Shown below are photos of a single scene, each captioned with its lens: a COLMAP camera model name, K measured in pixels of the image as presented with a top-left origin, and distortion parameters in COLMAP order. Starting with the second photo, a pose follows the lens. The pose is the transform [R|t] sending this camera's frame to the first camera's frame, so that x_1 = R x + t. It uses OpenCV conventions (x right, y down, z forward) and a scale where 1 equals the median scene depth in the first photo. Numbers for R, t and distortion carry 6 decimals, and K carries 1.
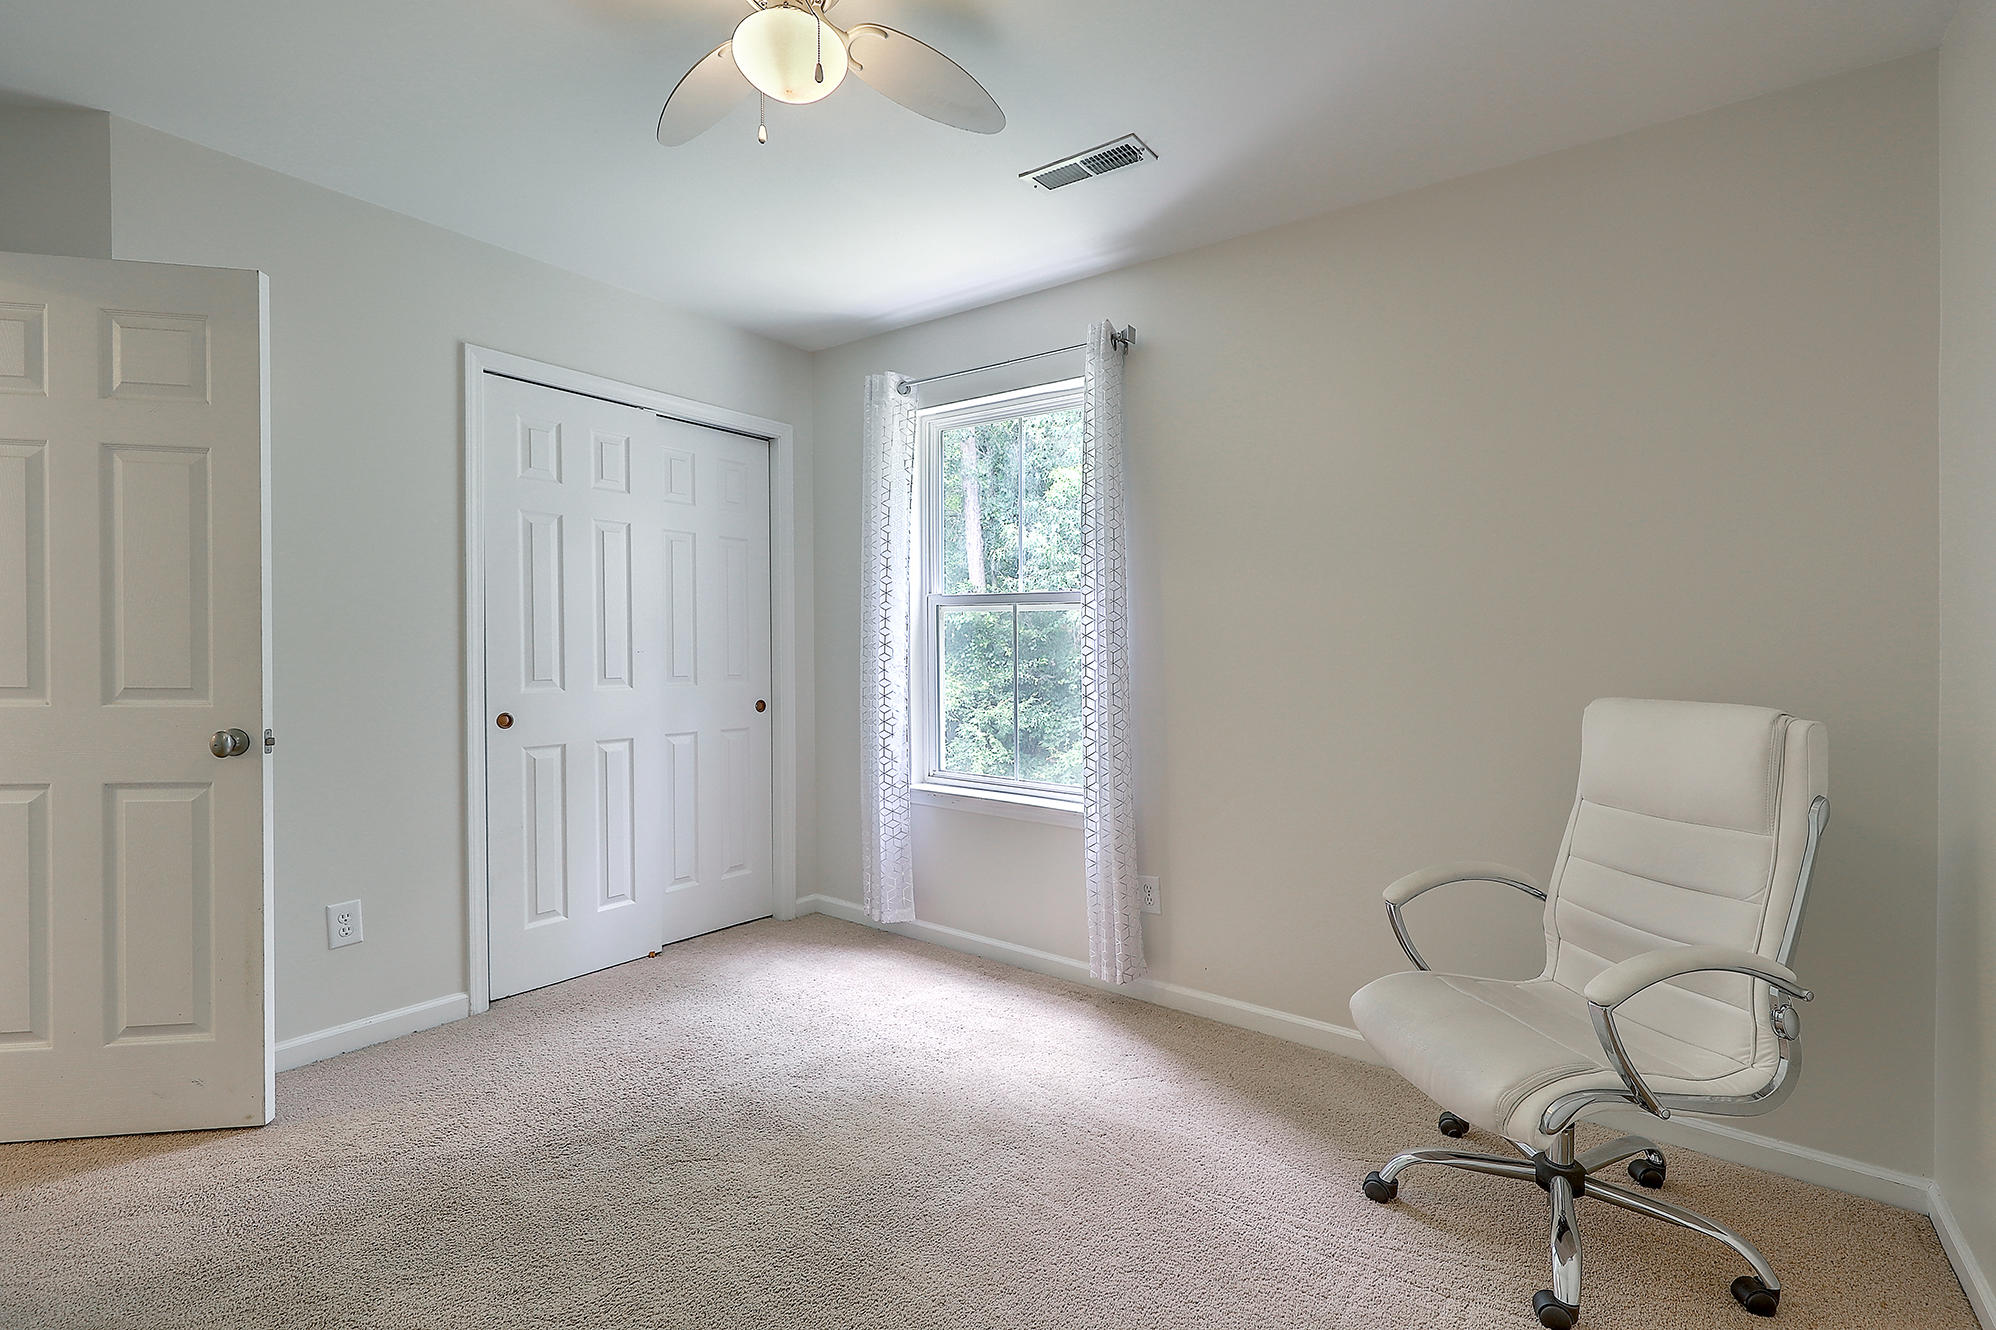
lens RADIAL K [[894.0, 0, 1004.6], [0, 894.0, 674.2], [0, 0, 1]] dist [-0.002888, -0.000224]
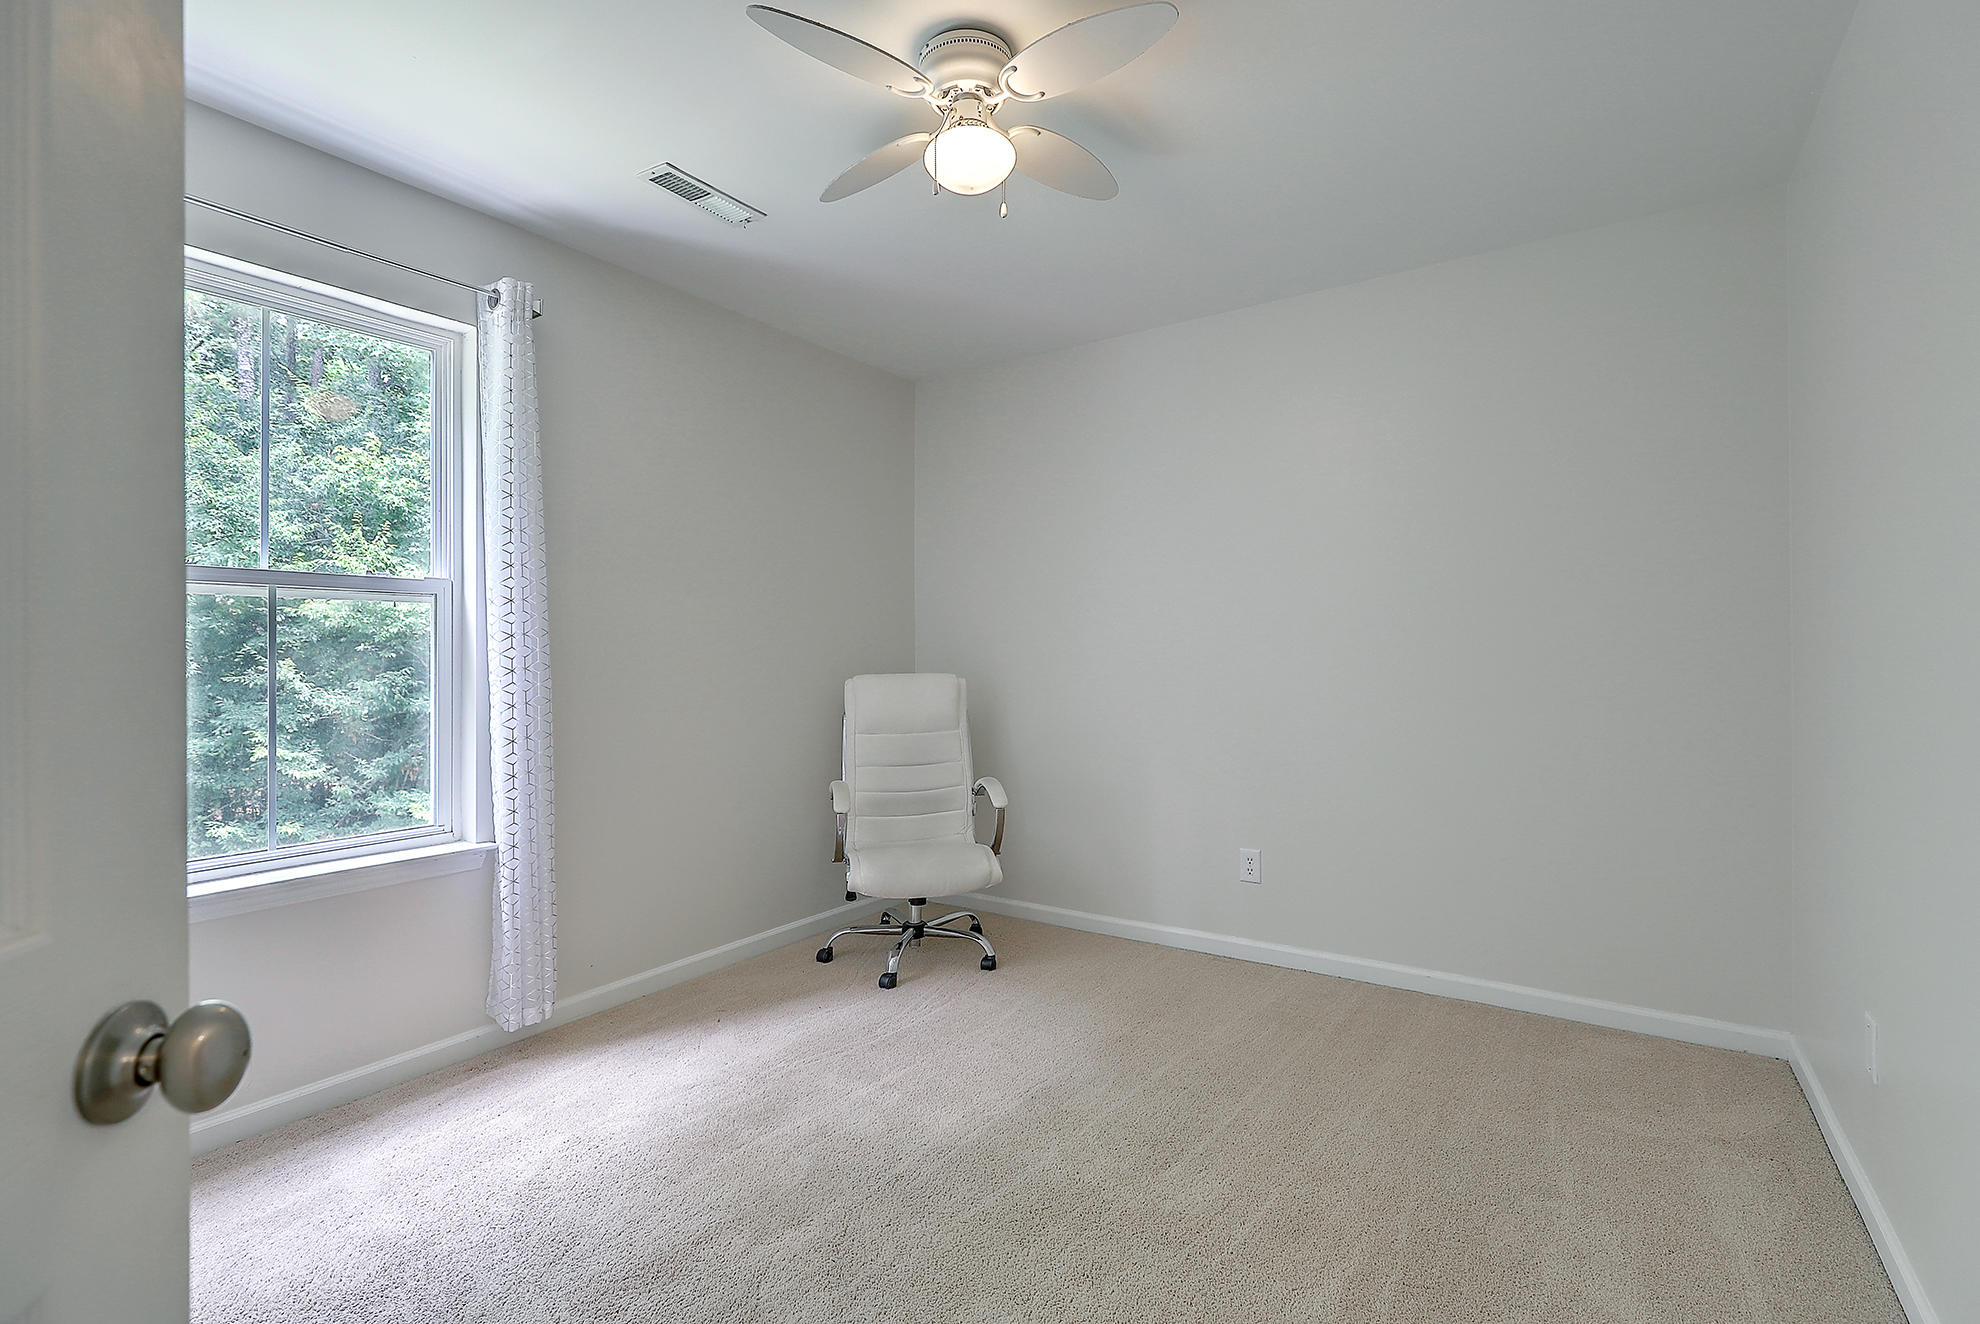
lens RADIAL K [[928.9, 0, 990.0], [0, 928.9, 662.0], [0, 0, 1]] dist [-0.000903, -0.000110]
pose [[-0.058538, -0.019880, 0.998087, -0.844988], [0.033746, 0.999191, 0.021881, -0.021696], [-0.997715, 0.034963, -0.057819, 0.597393]]
